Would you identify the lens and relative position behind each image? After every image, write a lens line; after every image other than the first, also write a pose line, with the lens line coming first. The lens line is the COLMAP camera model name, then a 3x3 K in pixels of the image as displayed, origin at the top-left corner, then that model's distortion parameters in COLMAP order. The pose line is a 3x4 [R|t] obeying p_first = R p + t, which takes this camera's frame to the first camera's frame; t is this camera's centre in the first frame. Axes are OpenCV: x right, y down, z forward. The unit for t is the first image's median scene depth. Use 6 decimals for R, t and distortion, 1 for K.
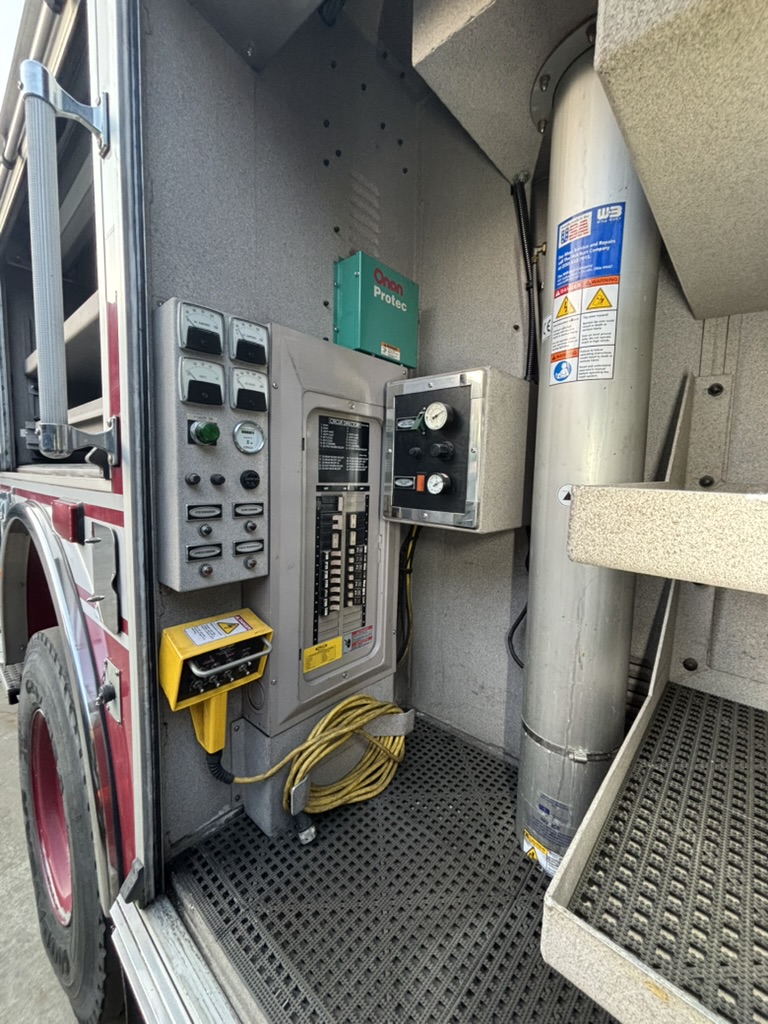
lens RADIAL K [[411.6, 0, 384.0], [0, 411.6, 512.0], [0, 0, 1]] dist [-0.000146, -0.000160]
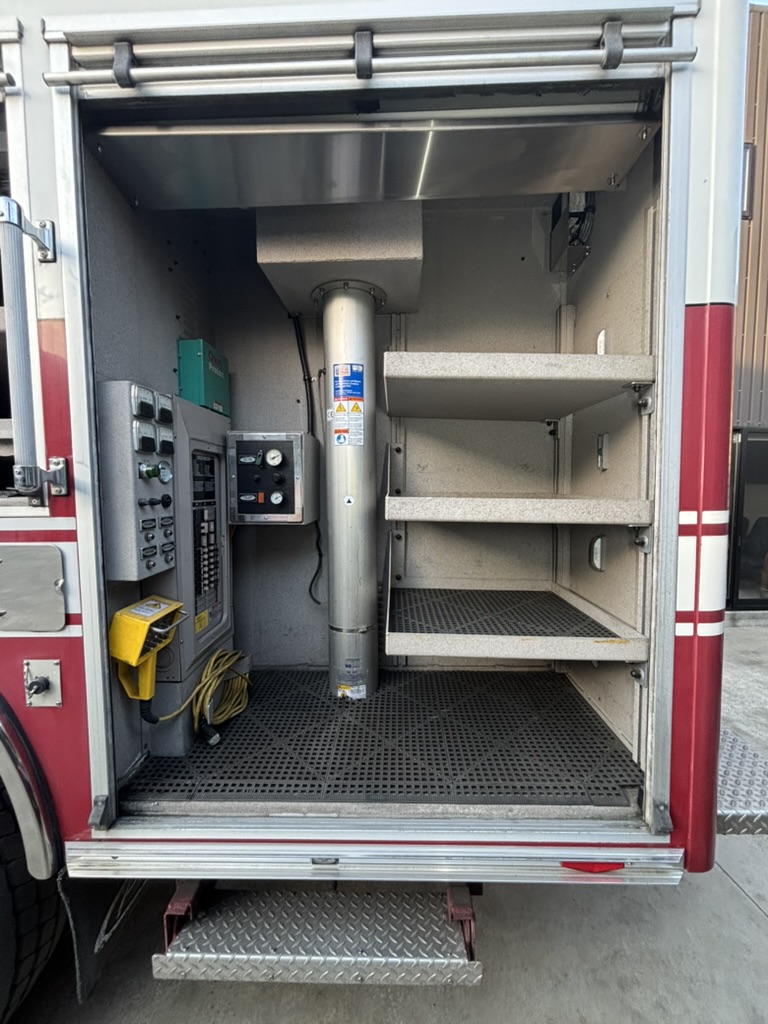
lens RADIAL K [[411.6, 0, 384.0], [0, 411.6, 512.0], [0, 0, 1]] dist [-0.000146, -0.000160]
pose [[0.760459, -0.067594, 0.645858, -0.666440], [0.080814, 0.996687, 0.009157, 0.009306], [-0.644338, 0.045231, 0.763402, -0.592265]]
